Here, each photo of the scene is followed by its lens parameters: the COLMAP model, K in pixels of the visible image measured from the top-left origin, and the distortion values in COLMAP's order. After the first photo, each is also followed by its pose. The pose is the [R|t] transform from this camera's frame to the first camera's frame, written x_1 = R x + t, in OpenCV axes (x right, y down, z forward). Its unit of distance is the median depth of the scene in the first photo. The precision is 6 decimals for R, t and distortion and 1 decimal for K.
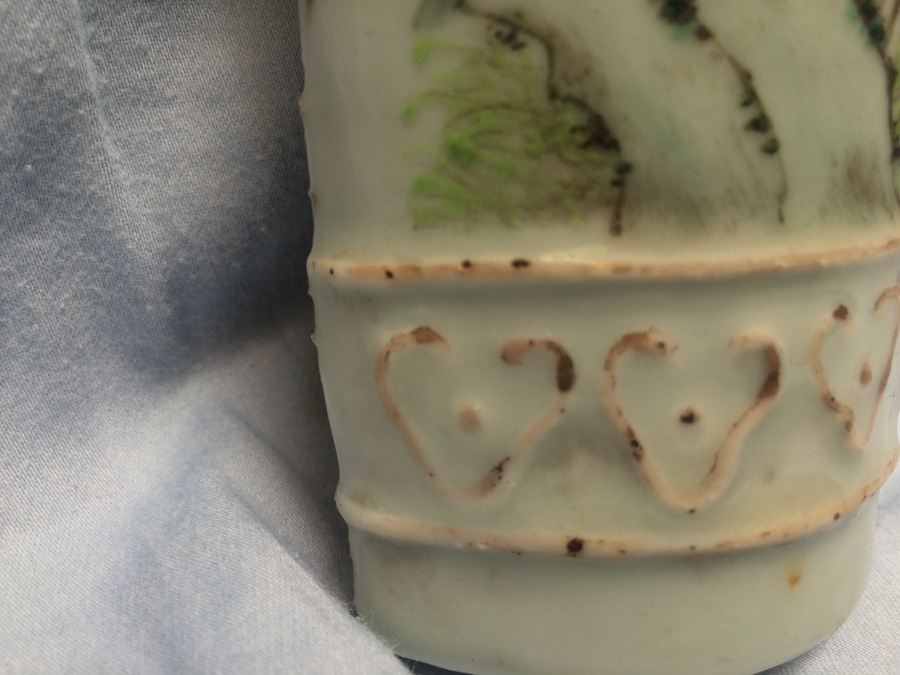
lens RADIAL K [[832.3, 0, 432.5], [0, 832.3, 333.4], [0, 0, 1]] dist [-0.004737, 0.000000]
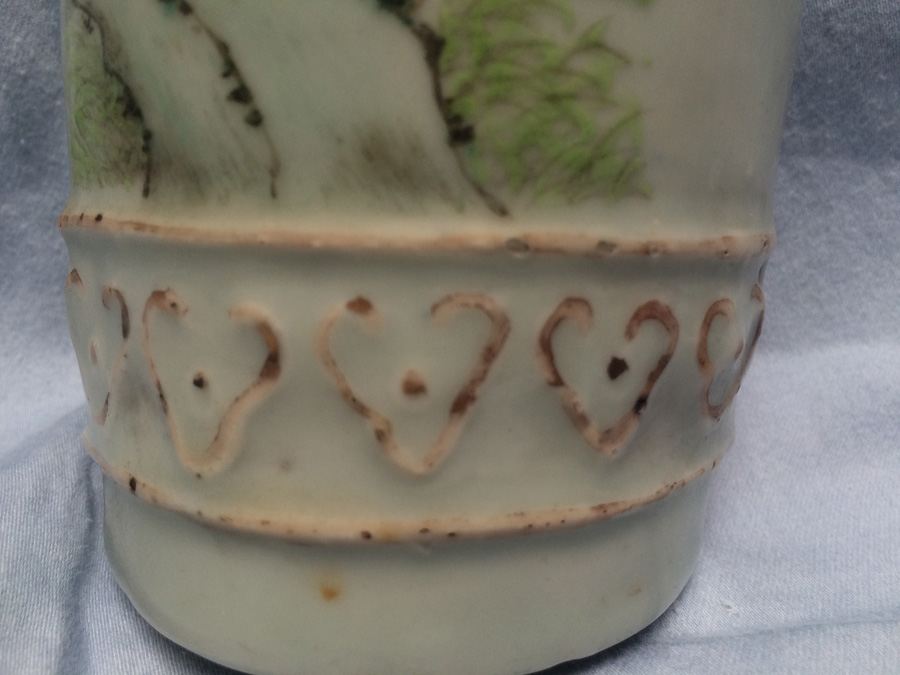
lens RADIAL K [[813.1, 0, 454.9], [0, 813.1, 332.0], [0, 0, 1]] dist [0.044089, -0.111483]
pose [[0.832644, 0.149107, -0.533358, 1.112858], [-0.176219, 0.984351, 0.000088, -0.015346], [0.525025, 0.093915, 0.845889, 0.312872]]
